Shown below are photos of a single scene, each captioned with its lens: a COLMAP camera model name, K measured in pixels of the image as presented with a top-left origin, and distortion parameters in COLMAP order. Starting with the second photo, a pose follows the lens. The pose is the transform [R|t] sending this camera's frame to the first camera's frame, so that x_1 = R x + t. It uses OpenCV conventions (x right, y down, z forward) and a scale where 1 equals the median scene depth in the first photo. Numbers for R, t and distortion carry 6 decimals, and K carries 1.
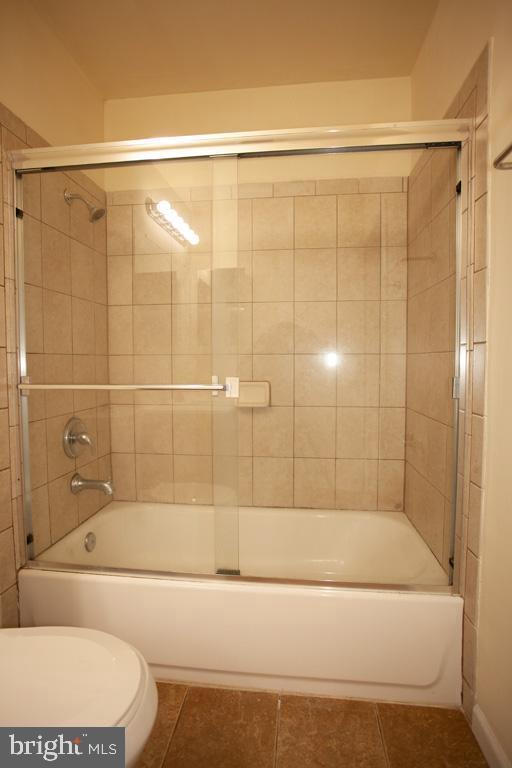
lens RADIAL K [[430.7, 0, 256.0], [0, 430.7, 384.0], [0, 0, 1]] dist [-0.001856, 0.049504]
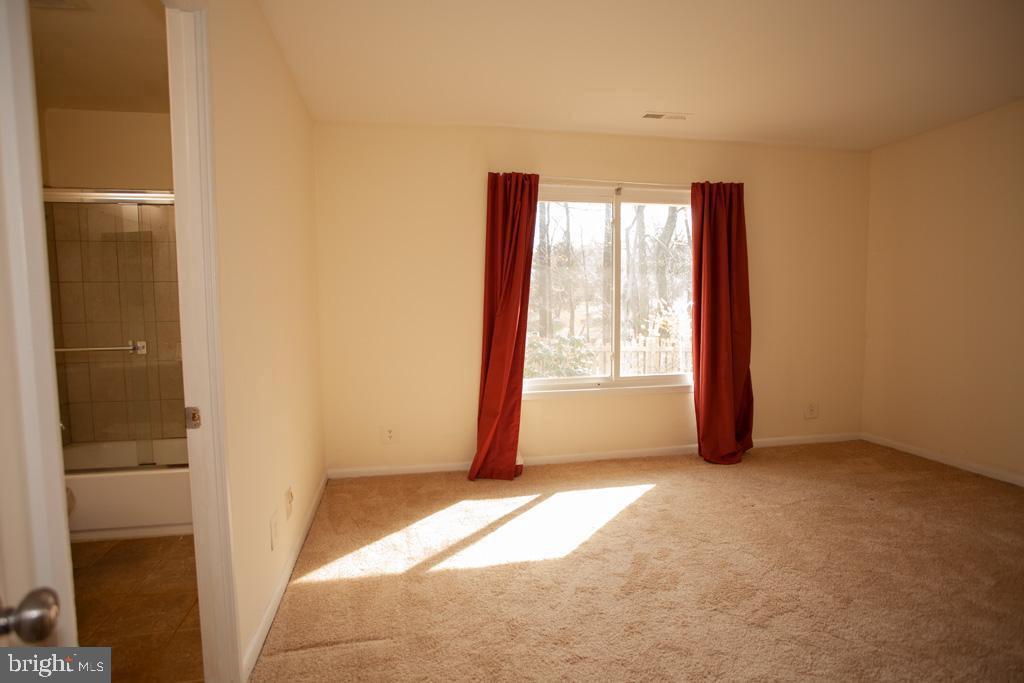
lens RADIAL K [[537.7, 0, 509.9], [0, 537.7, 344.1], [0, 0, 1]] dist [-0.072877, 0.038021]
pose [[0.944833, -0.034489, 0.325733, 0.584556], [0.026739, 0.999243, 0.028240, -0.023425], [-0.326461, -0.017972, 0.945040, -1.242151]]
